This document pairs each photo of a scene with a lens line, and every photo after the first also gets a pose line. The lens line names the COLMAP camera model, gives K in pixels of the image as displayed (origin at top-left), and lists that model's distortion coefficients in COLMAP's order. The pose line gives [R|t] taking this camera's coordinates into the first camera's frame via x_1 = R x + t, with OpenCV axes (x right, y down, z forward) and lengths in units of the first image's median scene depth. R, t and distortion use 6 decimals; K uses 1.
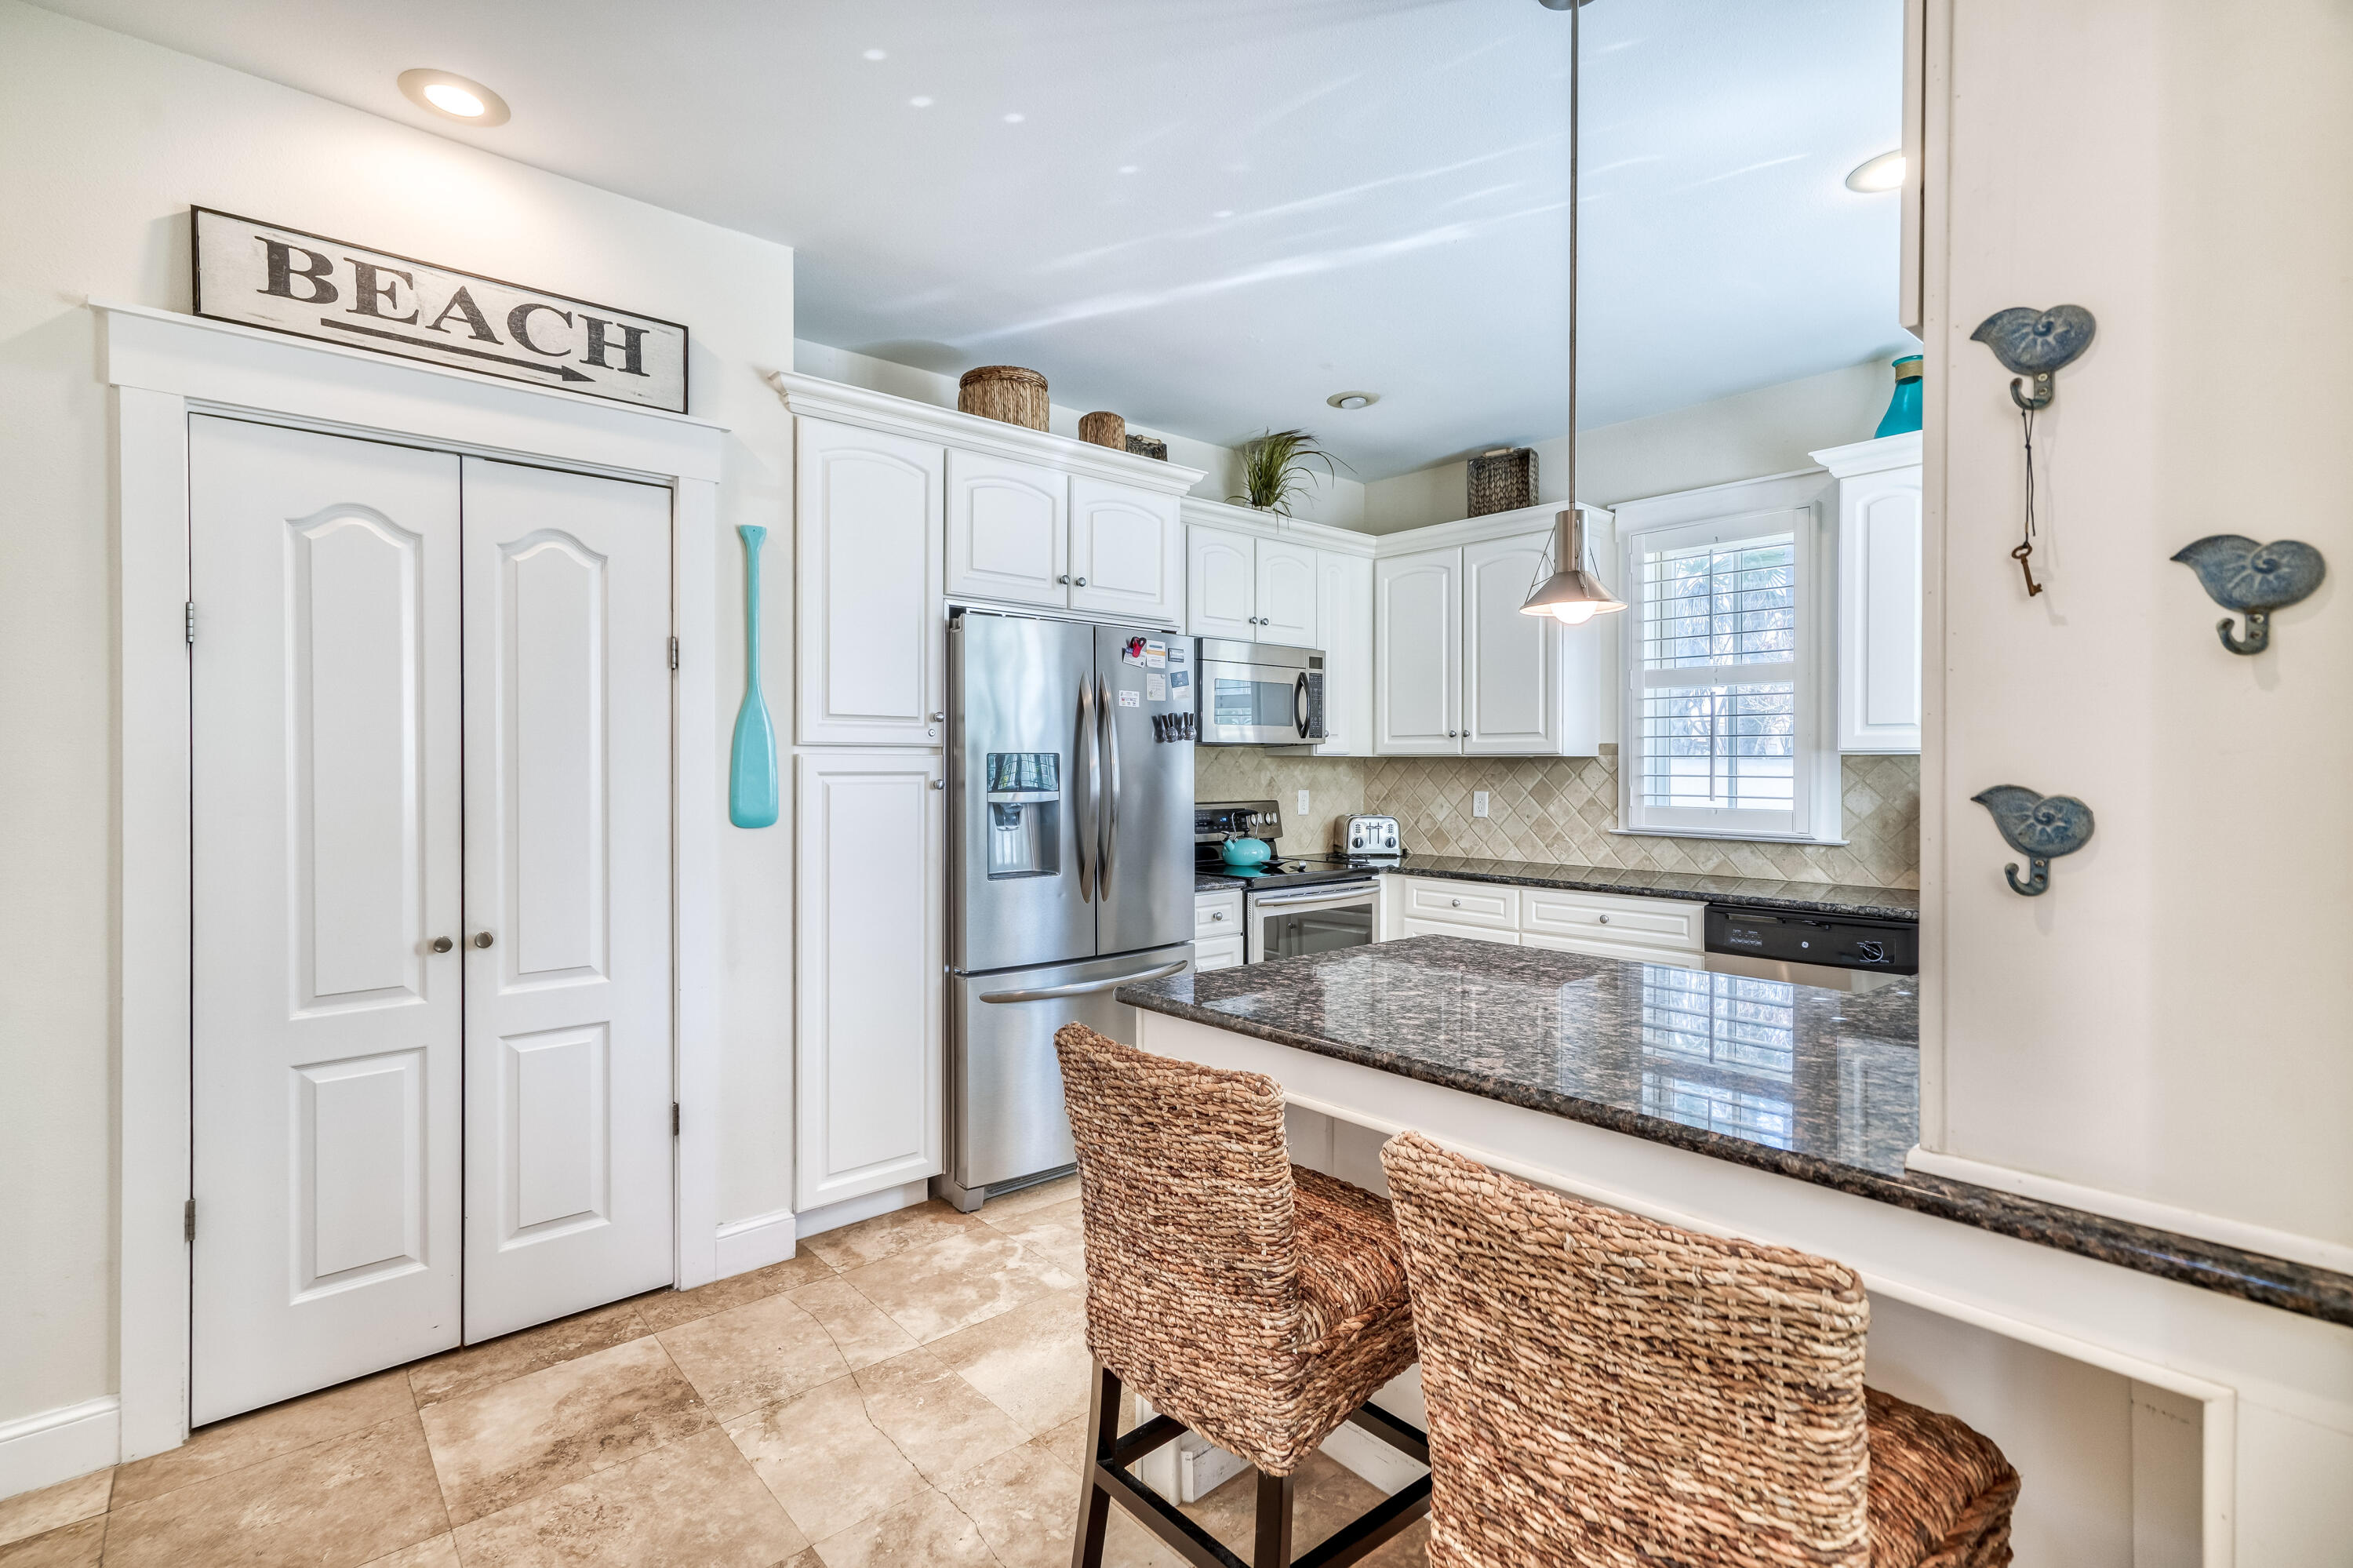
lens RADIAL K [[1072.6, 0, 1136.6], [0, 1072.6, 766.0], [0, 0, 1]] dist [0.000892, 0.008668]
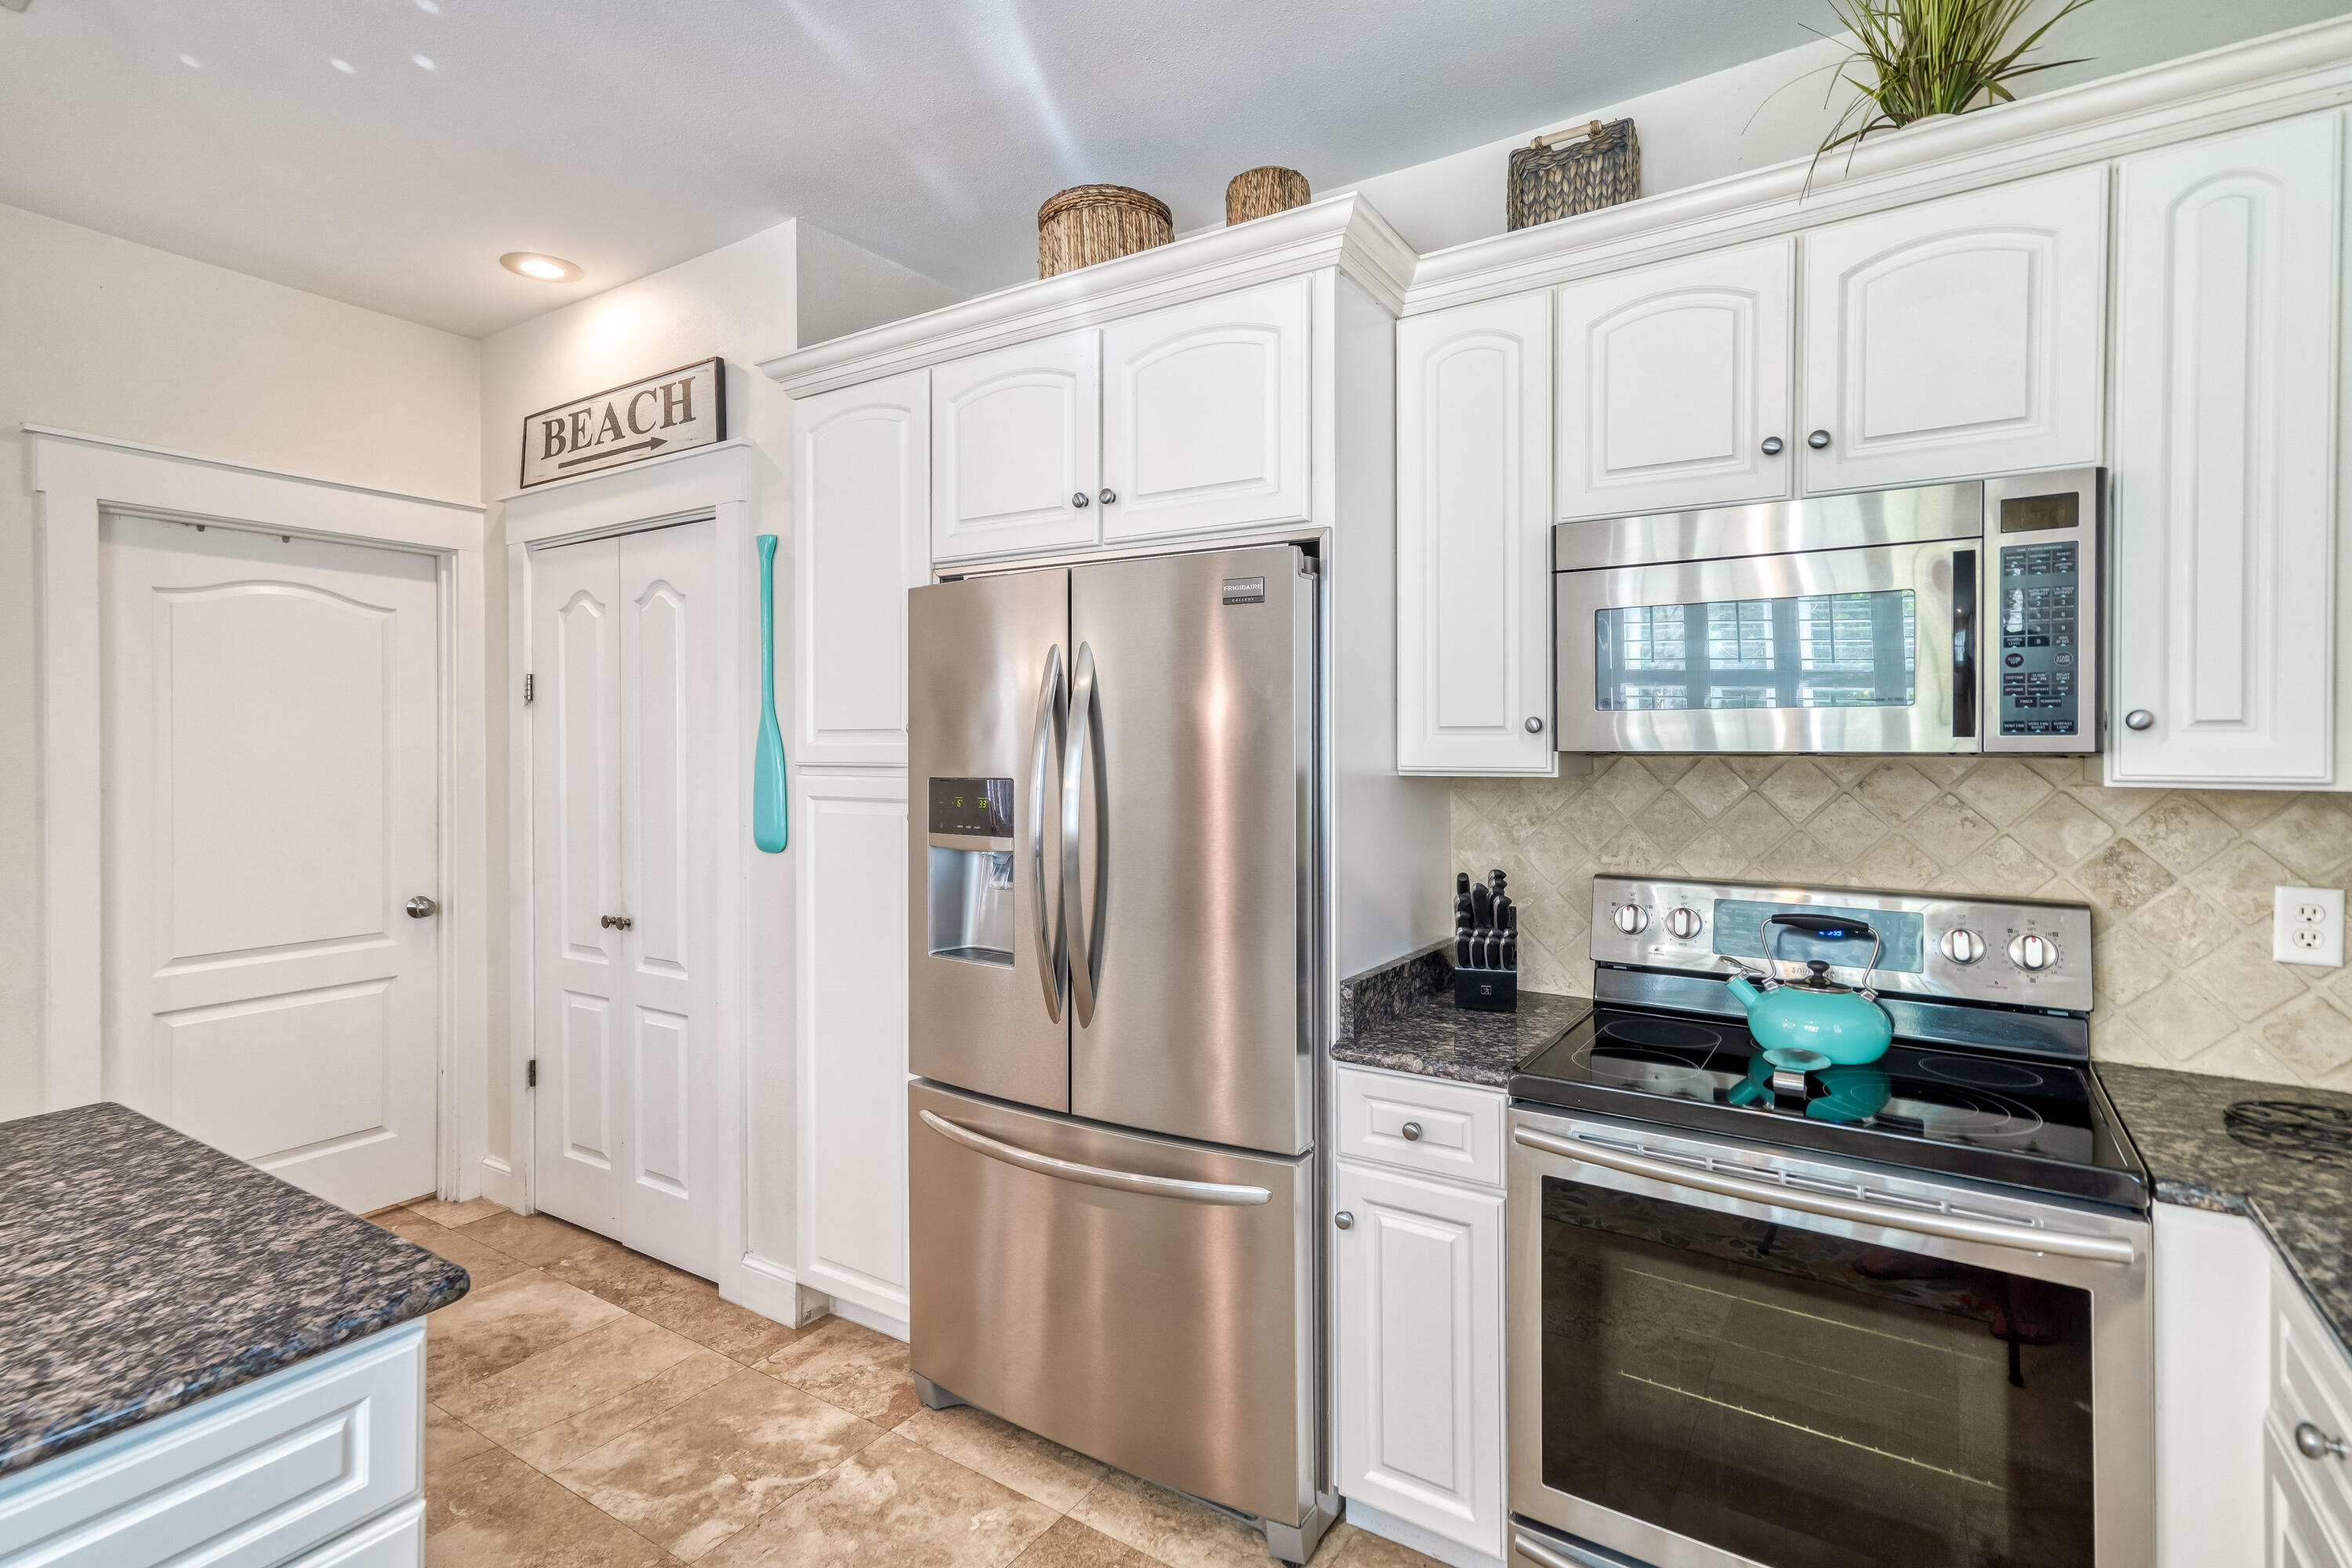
lens RADIAL K [[1128.9, 0, 1176.5], [0, 1128.9, 738.8], [0, 0, 1]] dist [0.013794, 0.000315]
pose [[0.295104, -0.000365, -0.955465, 0.742010], [0.003790, 0.999993, 0.000789, -0.043844], [0.955458, -0.003854, 0.295103, 1.096927]]
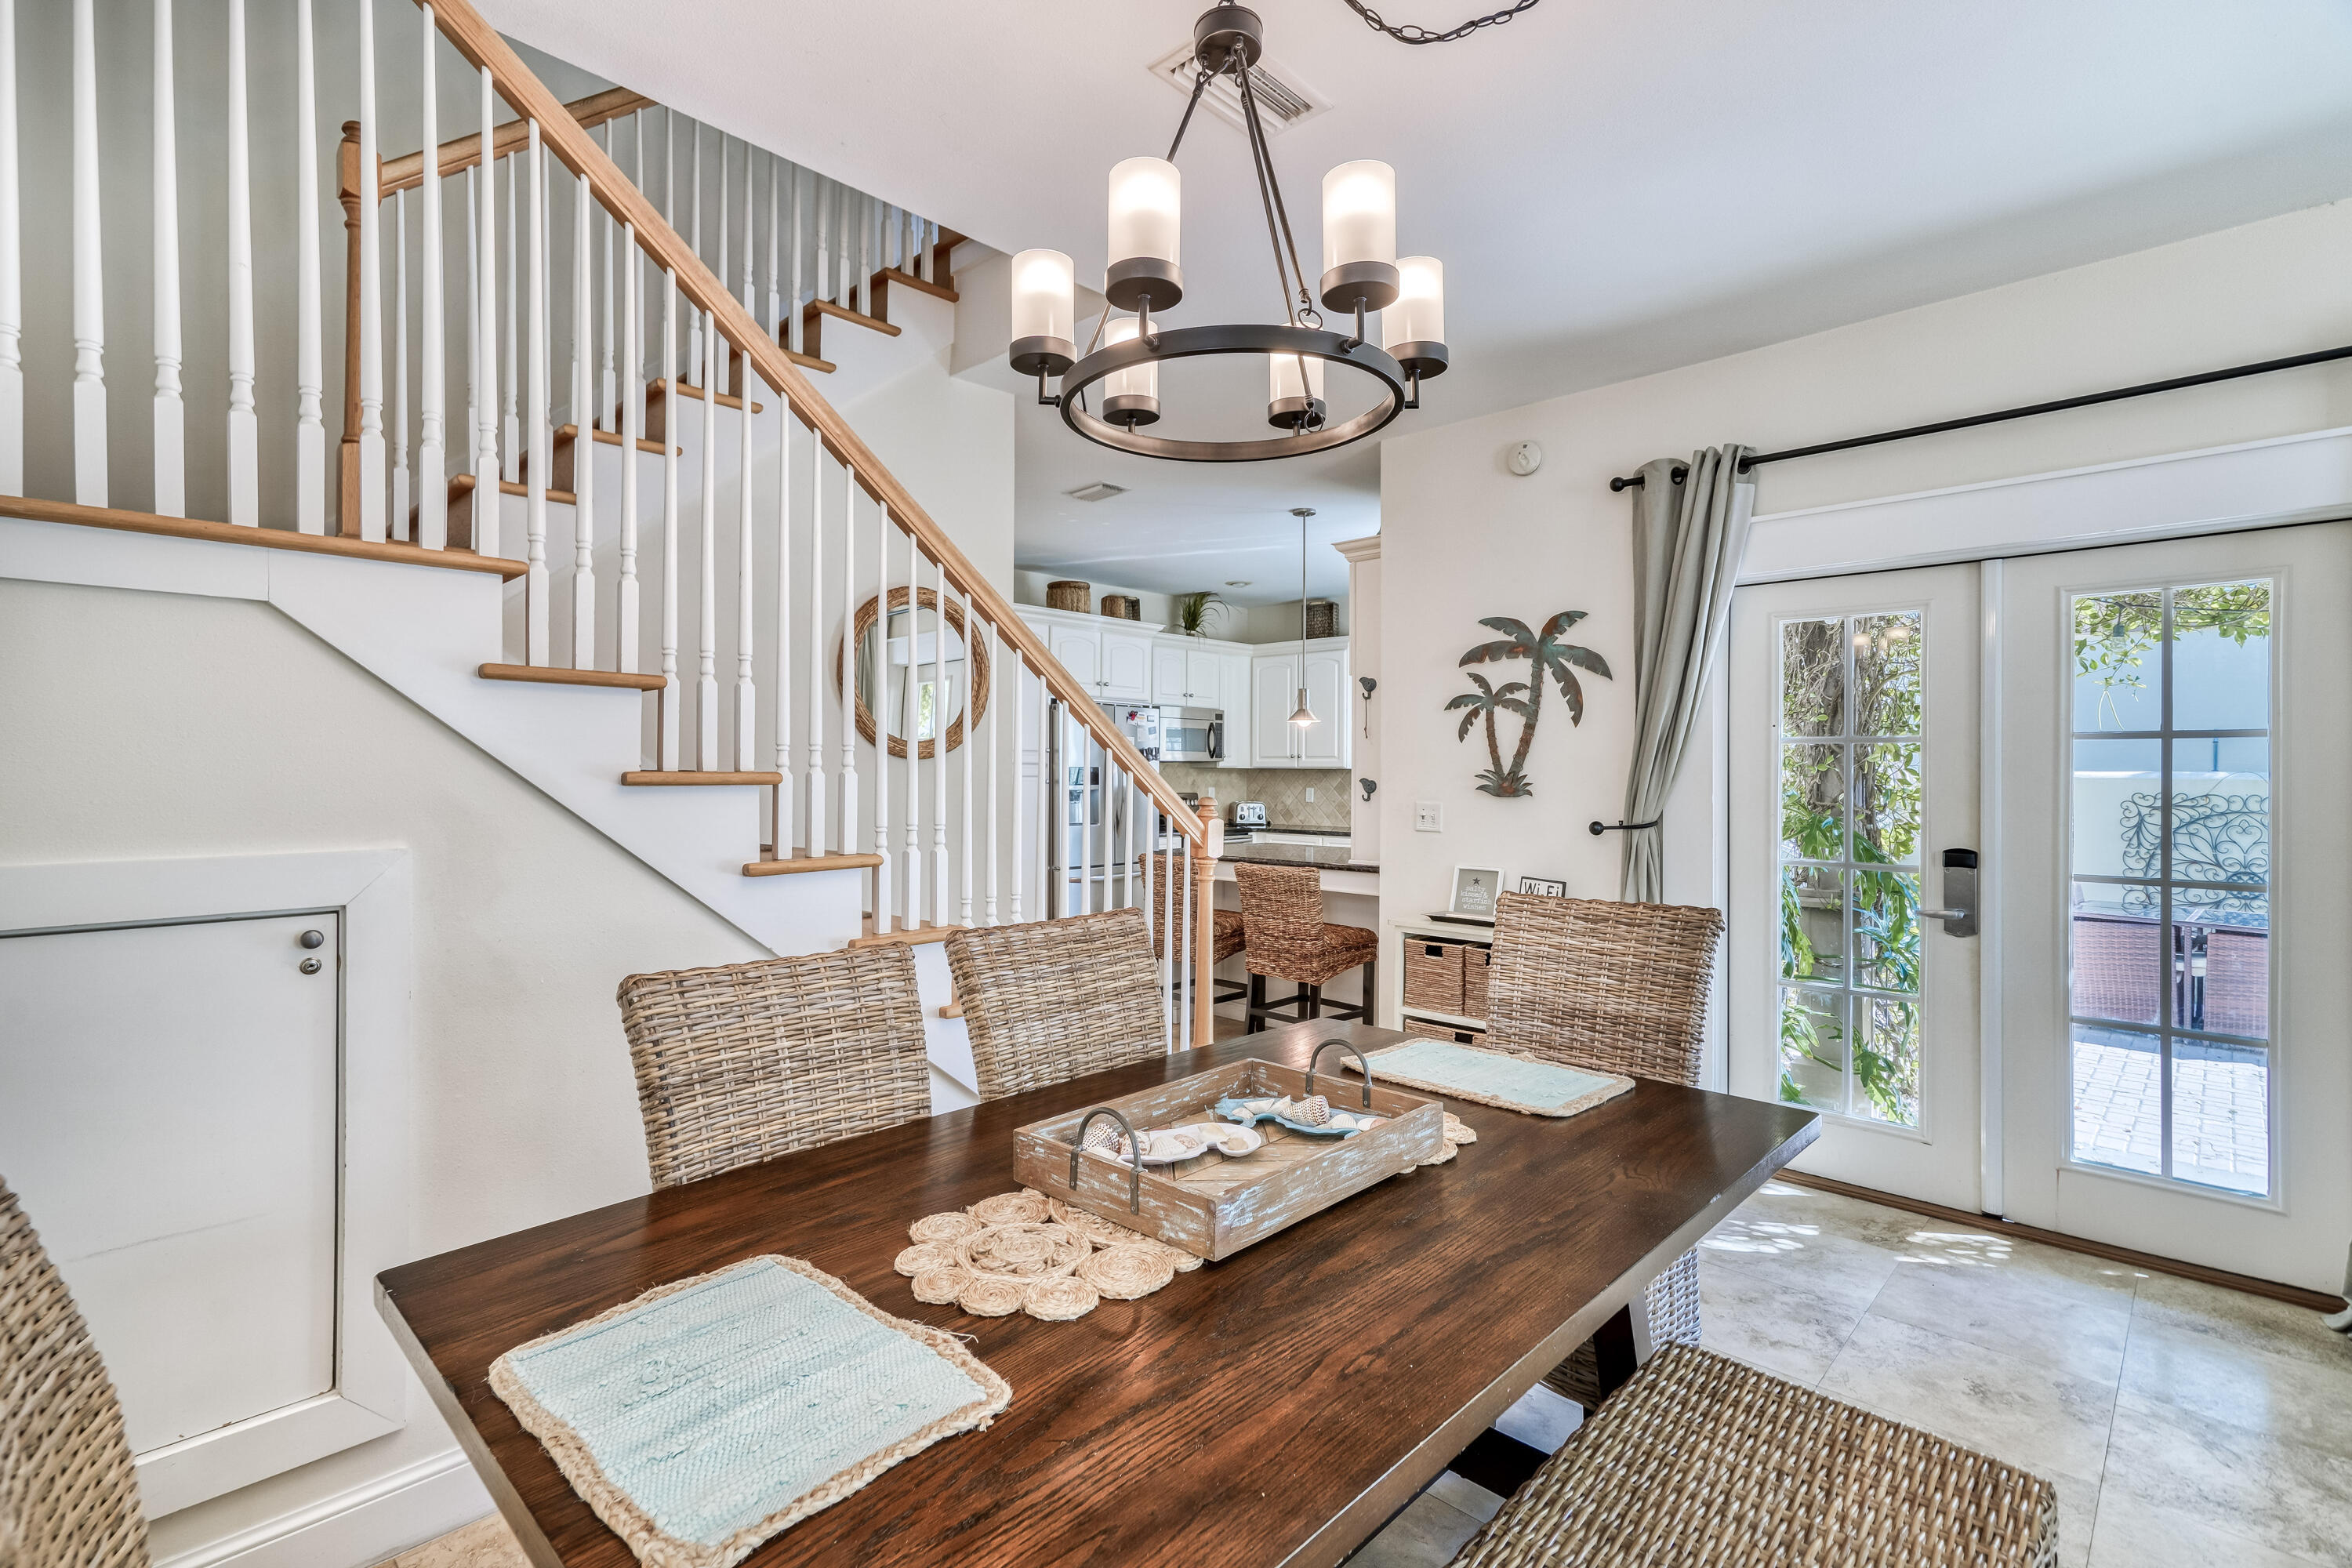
lens RADIAL K [[1077.4, 0, 1132.6], [0, 1077.4, 771.5], [0, 0, 1]] dist [-0.010348, 0.022287]
pose [[0.996329, 0.004410, 0.085491, -0.238381], [-0.004286, 0.999989, -0.001642, 0.000487], [-0.085497, 0.001269, 0.996338, -1.429775]]
